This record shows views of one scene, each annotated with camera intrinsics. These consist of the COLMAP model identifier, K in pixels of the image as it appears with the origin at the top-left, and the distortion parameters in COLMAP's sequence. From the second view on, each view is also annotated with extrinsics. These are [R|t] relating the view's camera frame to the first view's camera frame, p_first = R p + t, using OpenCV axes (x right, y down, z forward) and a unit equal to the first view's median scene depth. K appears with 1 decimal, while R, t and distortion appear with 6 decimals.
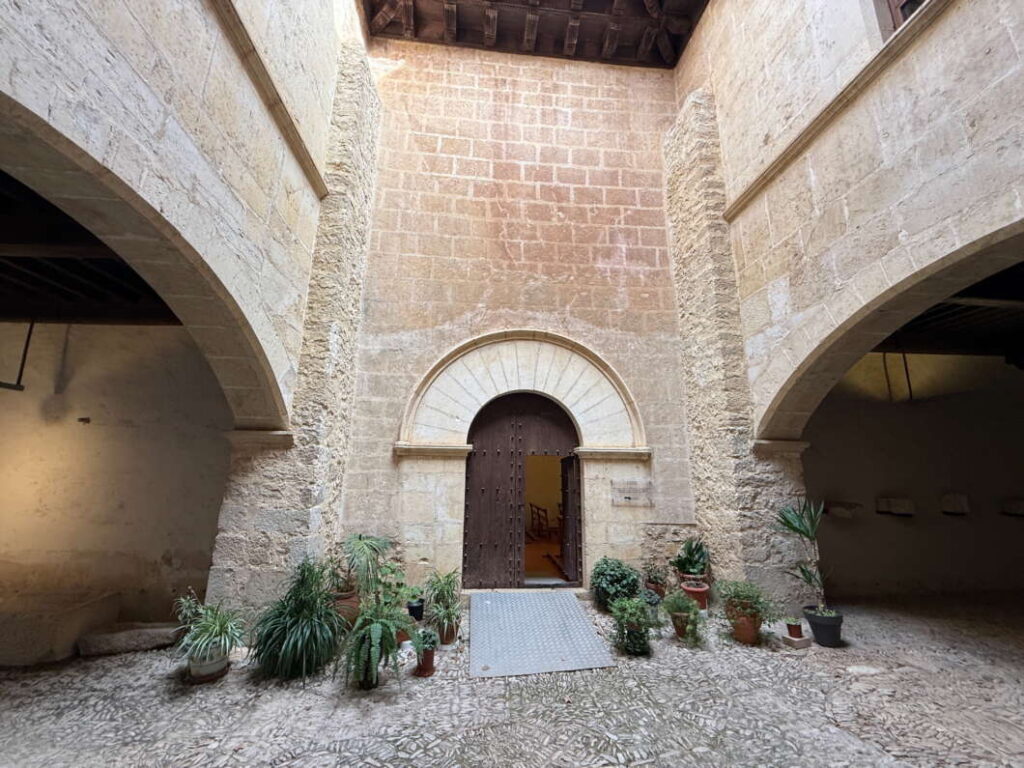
lens RADIAL K [[409.4, 0, 512.0], [0, 409.4, 384.0], [0, 0, 1]] dist [0.000576, 0.000078]
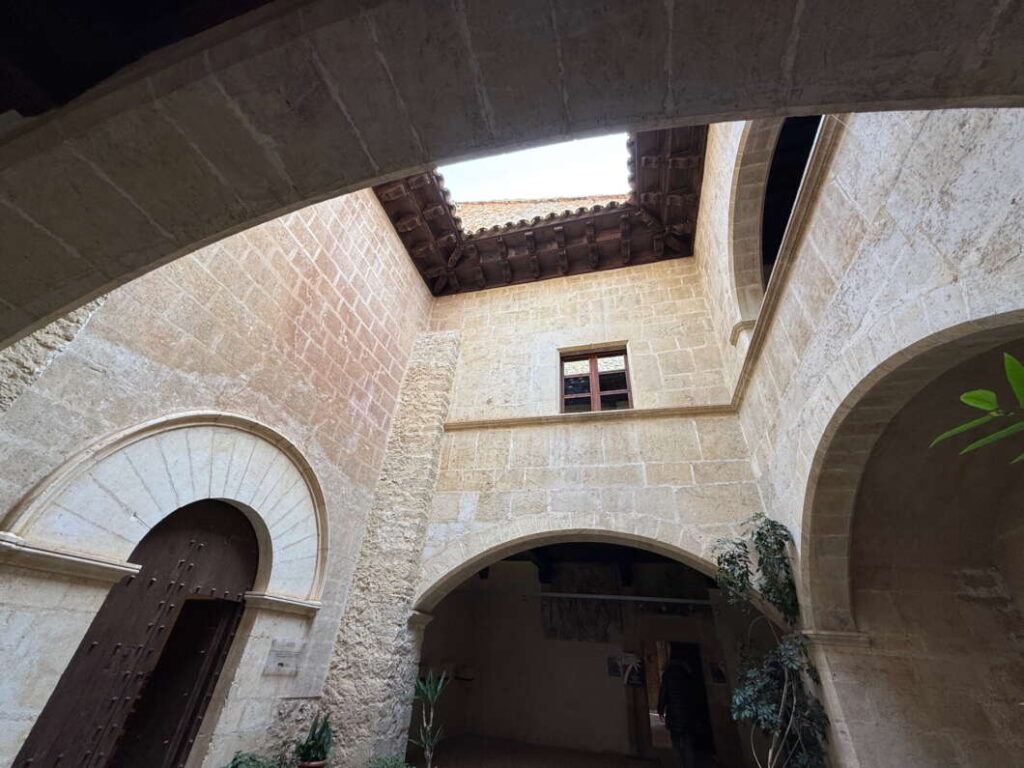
lens RADIAL K [[409.4, 0, 512.0], [0, 409.4, 384.0], [0, 0, 1]] dist [0.000576, 0.000078]
pose [[0.347060, 0.536173, 0.769459, -0.532855], [-0.268684, 0.842910, -0.466167, 0.051253], [-0.898531, -0.044953, 0.436602, 0.209616]]
